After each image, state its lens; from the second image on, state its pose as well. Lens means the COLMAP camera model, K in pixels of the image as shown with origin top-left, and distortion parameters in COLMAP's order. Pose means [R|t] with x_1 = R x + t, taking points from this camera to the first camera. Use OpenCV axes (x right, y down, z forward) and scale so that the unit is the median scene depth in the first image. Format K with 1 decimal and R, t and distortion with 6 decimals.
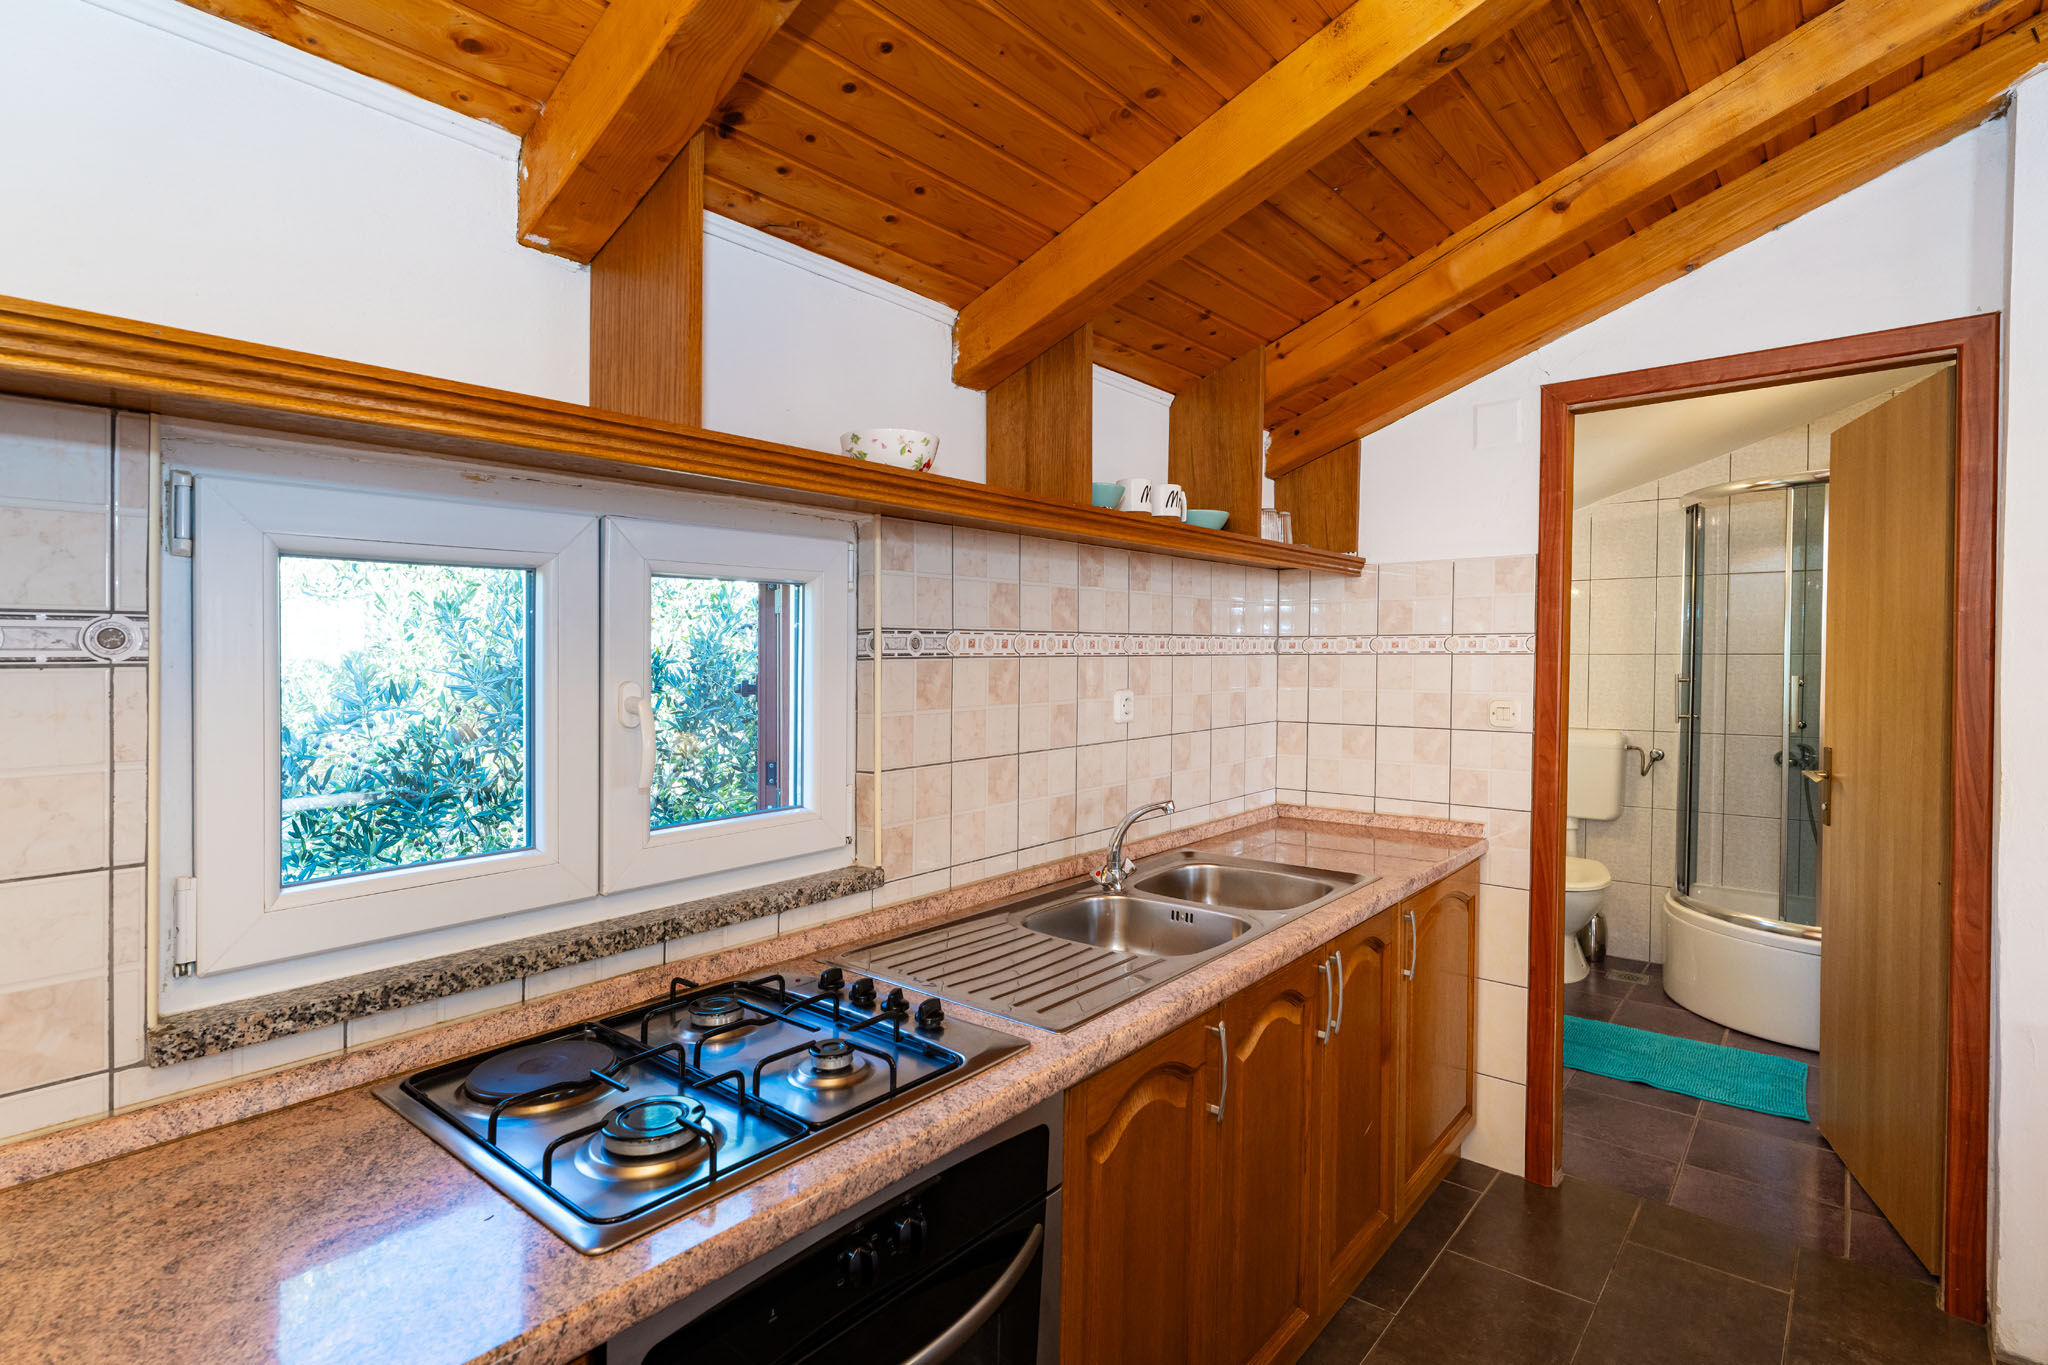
lens RADIAL K [[1021.5, 0, 1024.0], [0, 1021.5, 682.5], [0, 0, 1]] dist [-0.000562, -0.000020]
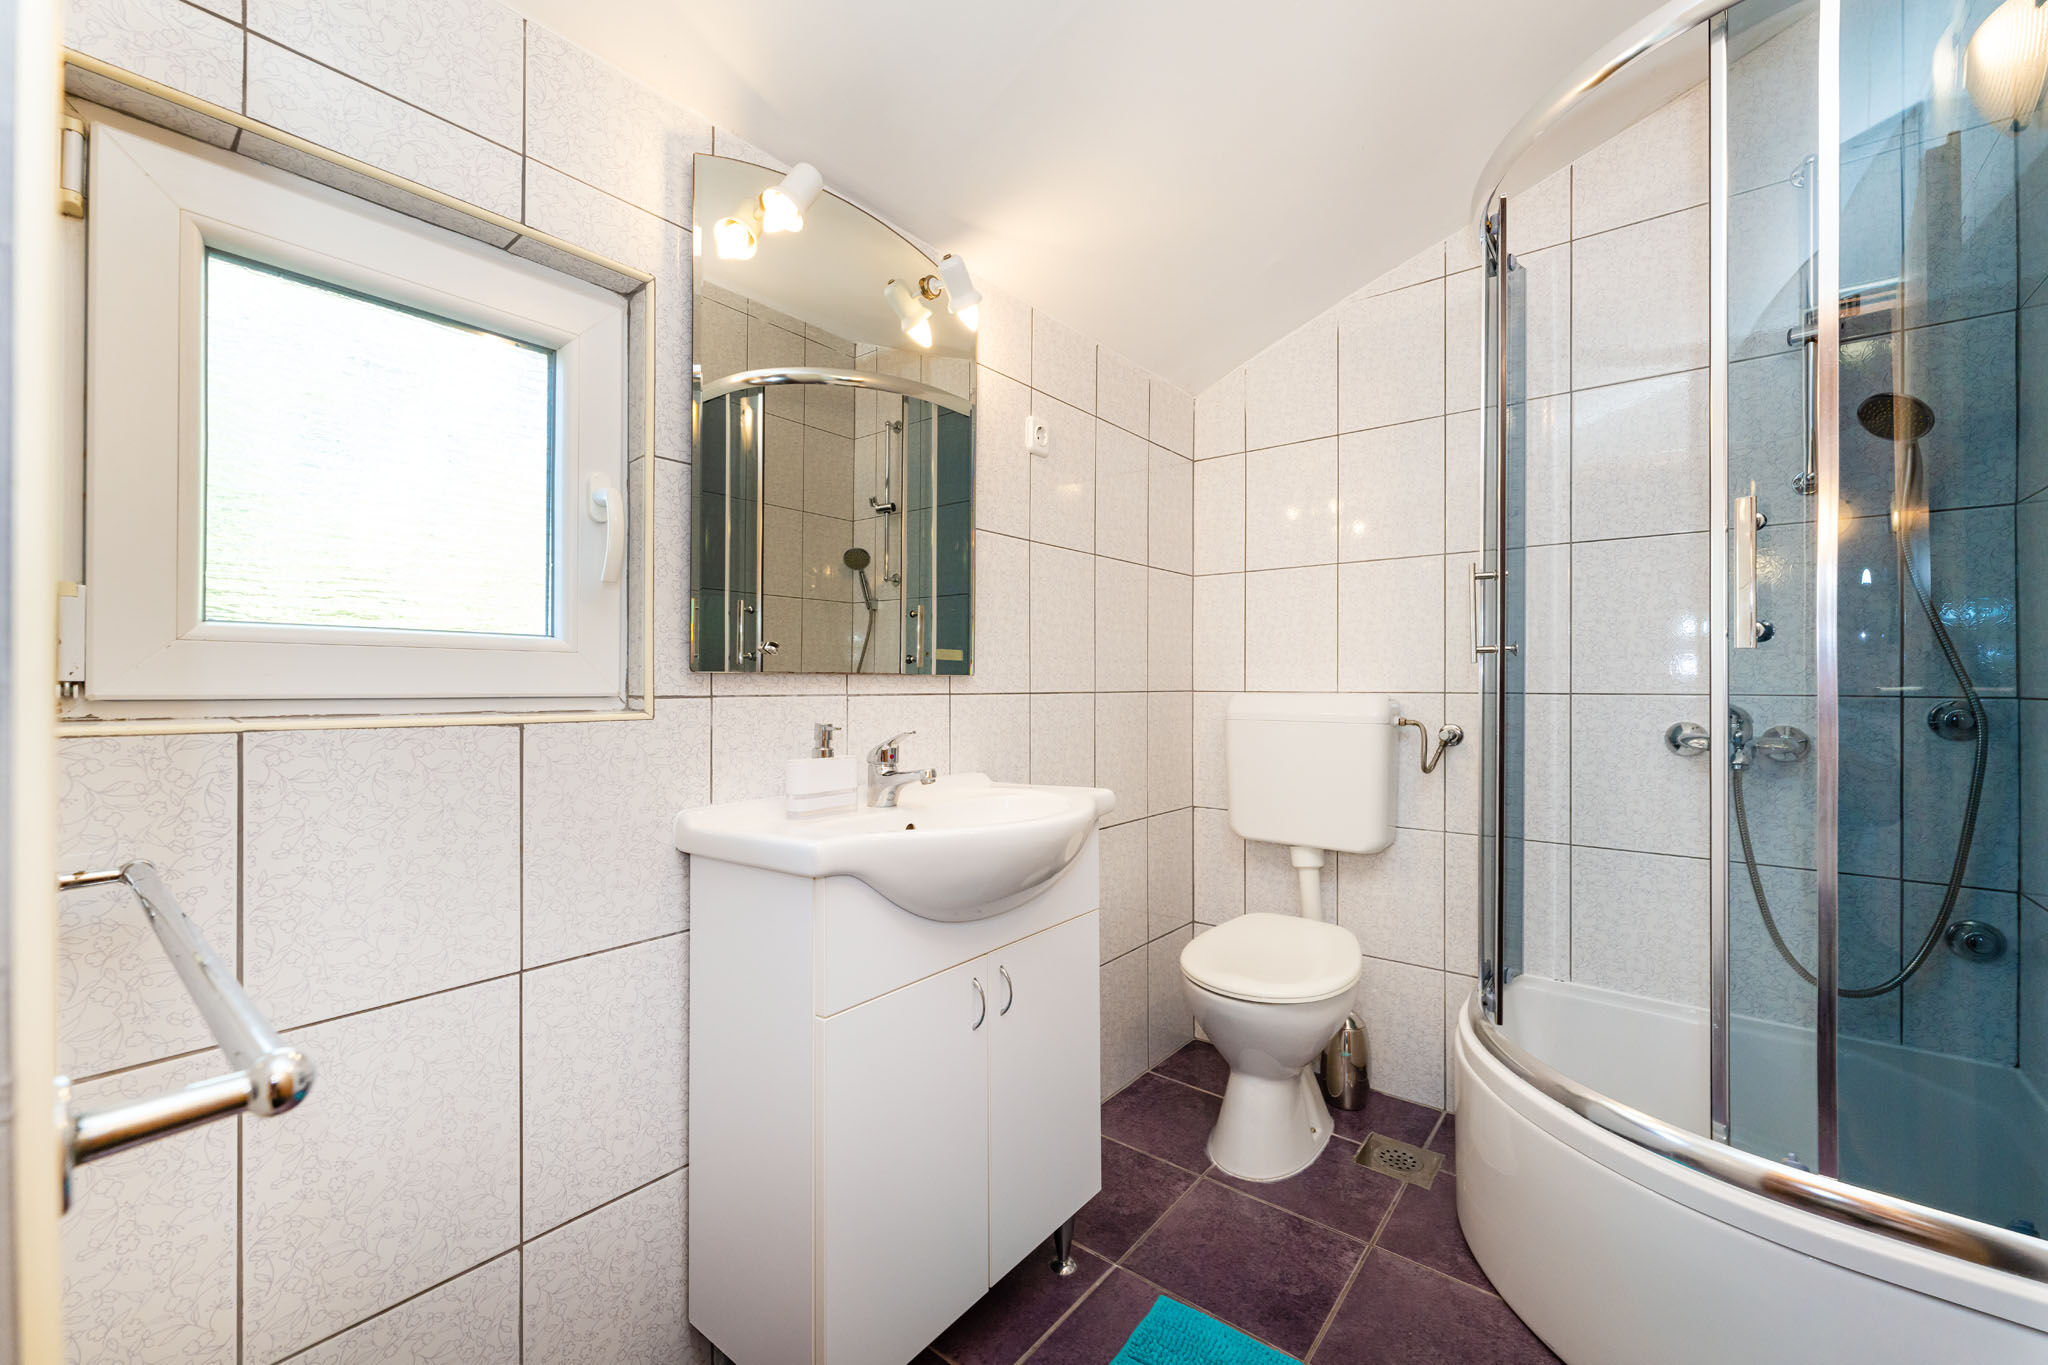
lens RADIAL K [[835.7, 0, 1024.0], [0, 835.7, 682.5], [0, 0, 1]] dist [-0.000806, -0.000104]
pose [[0.999998, -0.001632, 0.001285, 0.398176], [0.001662, 0.999709, -0.024057, 0.054108], [-0.001245, 0.024059, 0.999710, 0.561939]]
